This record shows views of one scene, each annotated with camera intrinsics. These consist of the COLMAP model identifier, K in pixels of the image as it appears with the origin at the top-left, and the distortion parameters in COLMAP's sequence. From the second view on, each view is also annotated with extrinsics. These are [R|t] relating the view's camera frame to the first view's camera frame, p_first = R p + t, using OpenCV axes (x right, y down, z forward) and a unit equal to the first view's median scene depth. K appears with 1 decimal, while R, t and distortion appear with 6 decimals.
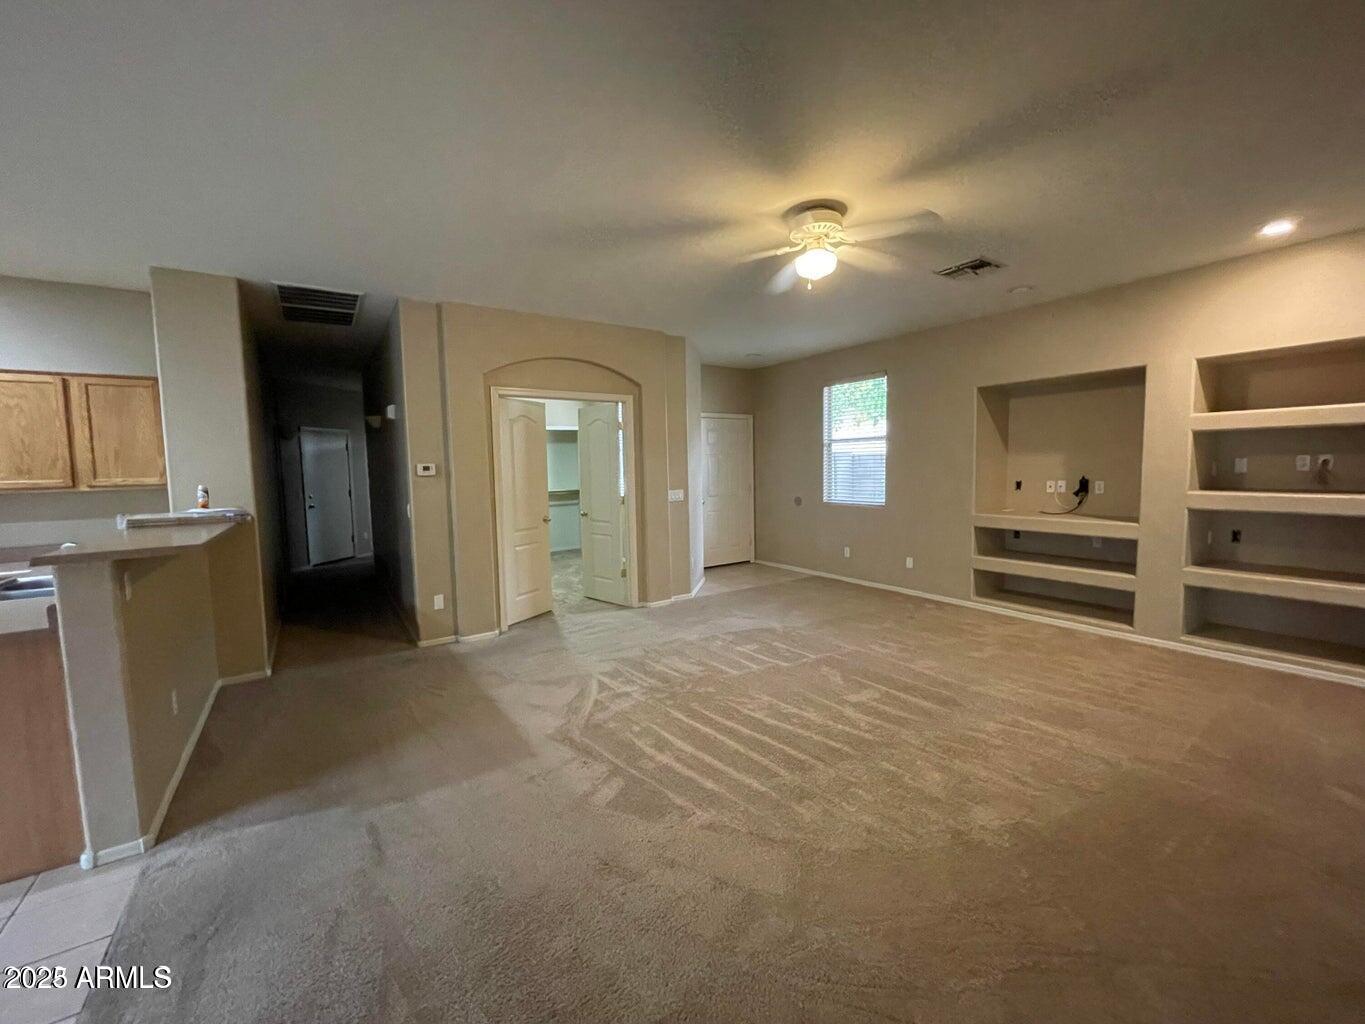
lens RADIAL K [[556.9, 0, 684.5], [0, 556.9, 507.8], [0, 0, 1]] dist [-0.003141, -0.000163]
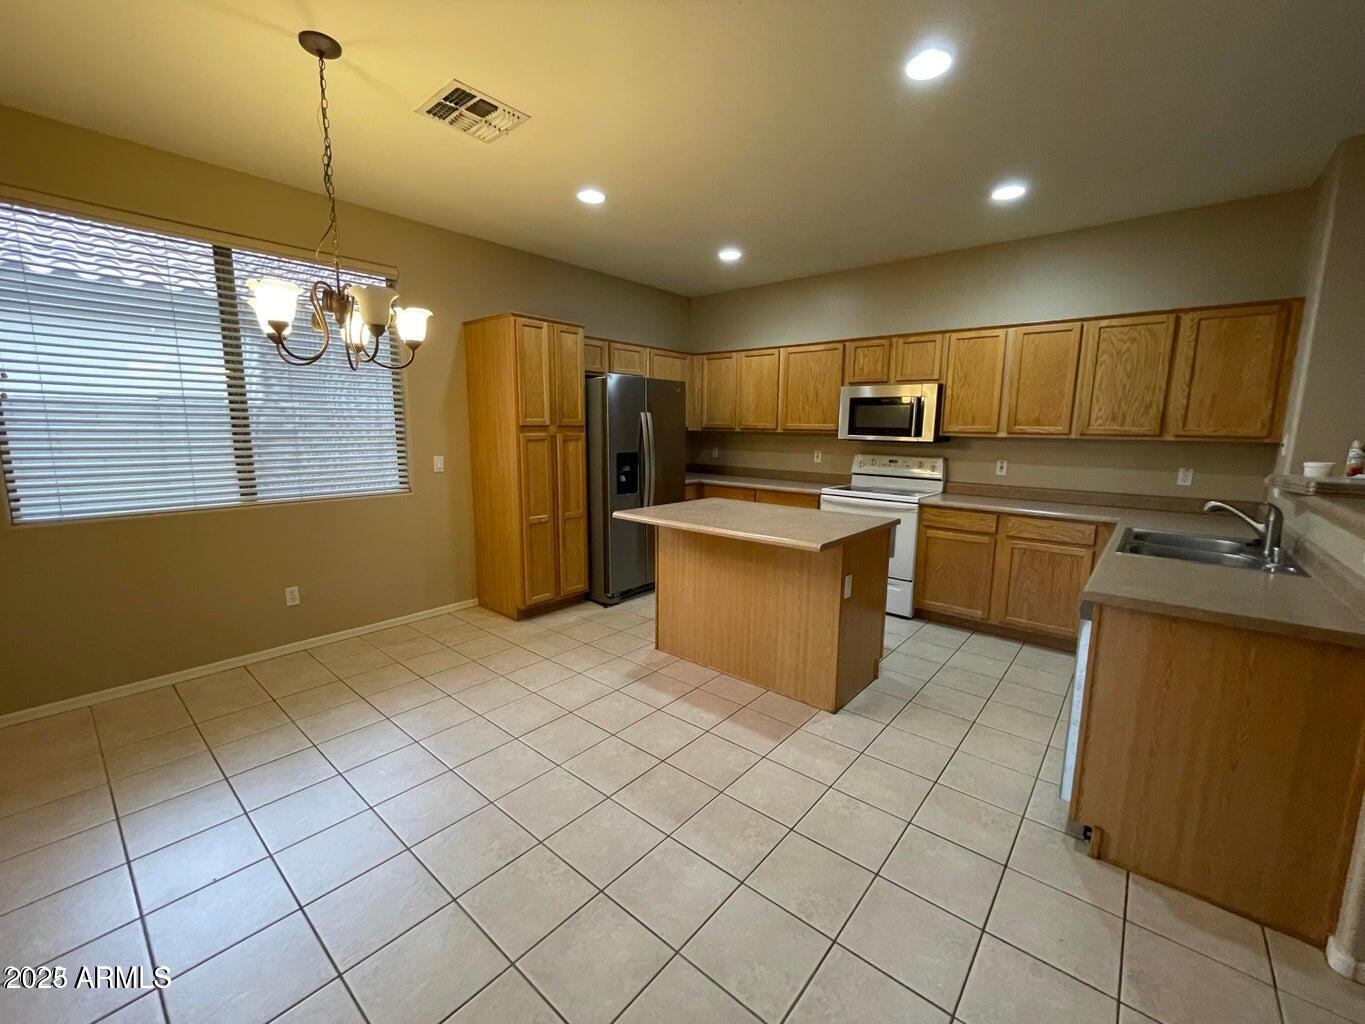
lens RADIAL K [[556.9, 0, 685.1], [0, 556.9, 511.4], [0, 0, 1]] dist [-0.003141, -0.000163]
pose [[0.285198, 0.175917, -0.942186, -0.397015], [-0.092157, 0.983491, 0.155733, 0.014860], [0.954028, 0.042415, 0.296702, -0.029046]]
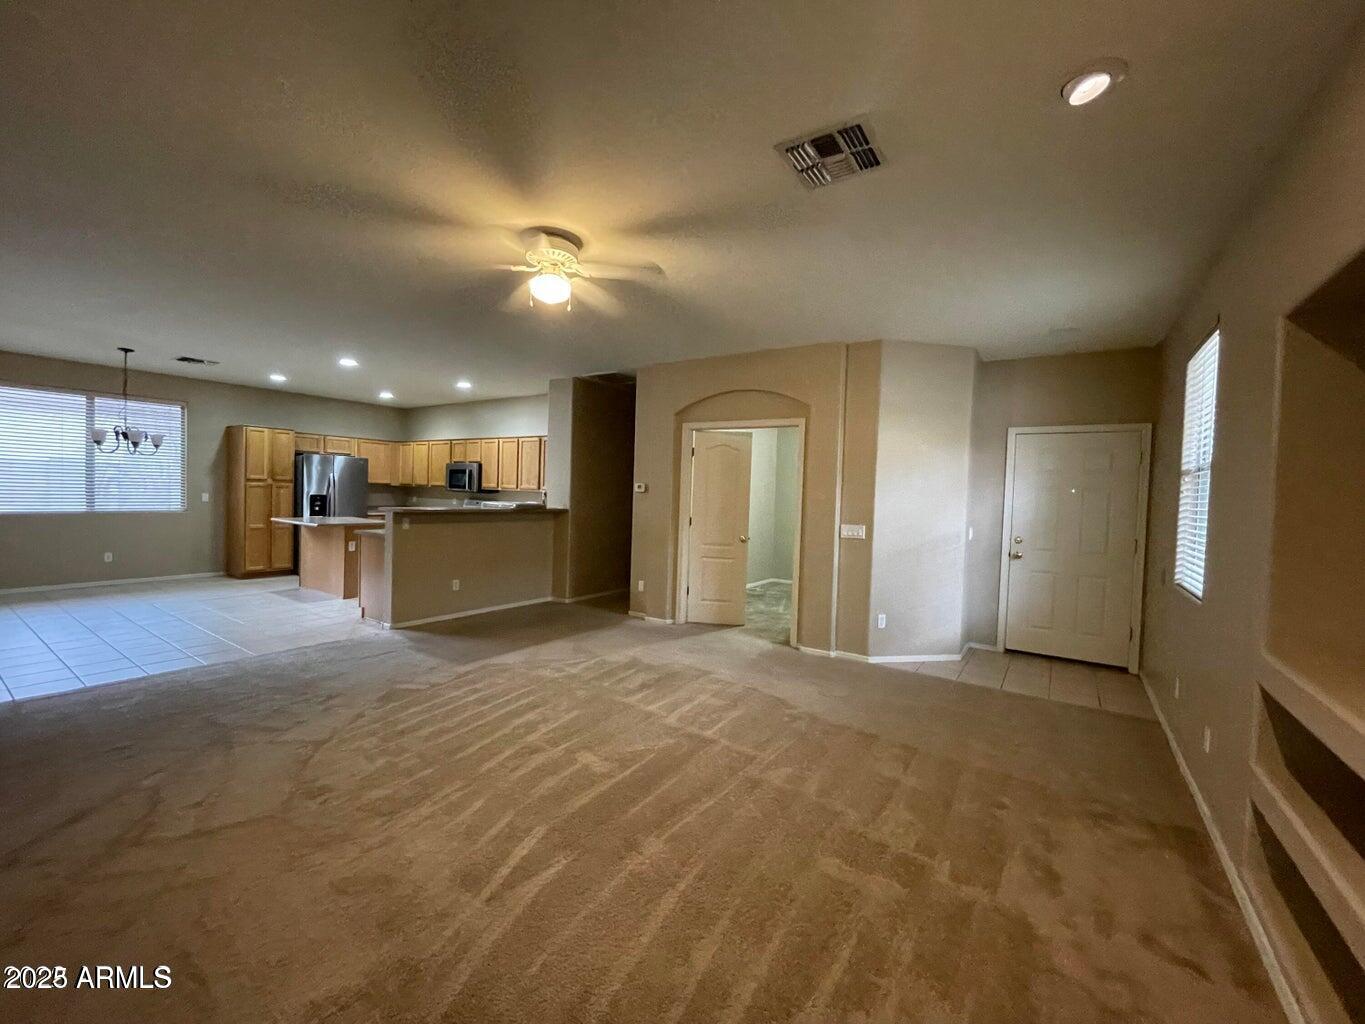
lens RADIAL K [[556.9, 0, 684.5], [0, 556.9, 507.4], [0, 0, 1]] dist [-0.003141, -0.000163]
pose [[0.368095, 0.059112, -0.927907, 1.077175], [-0.114664, 0.993245, 0.017788, -0.071246], [0.922691, 0.099850, 0.372387, 0.740308]]
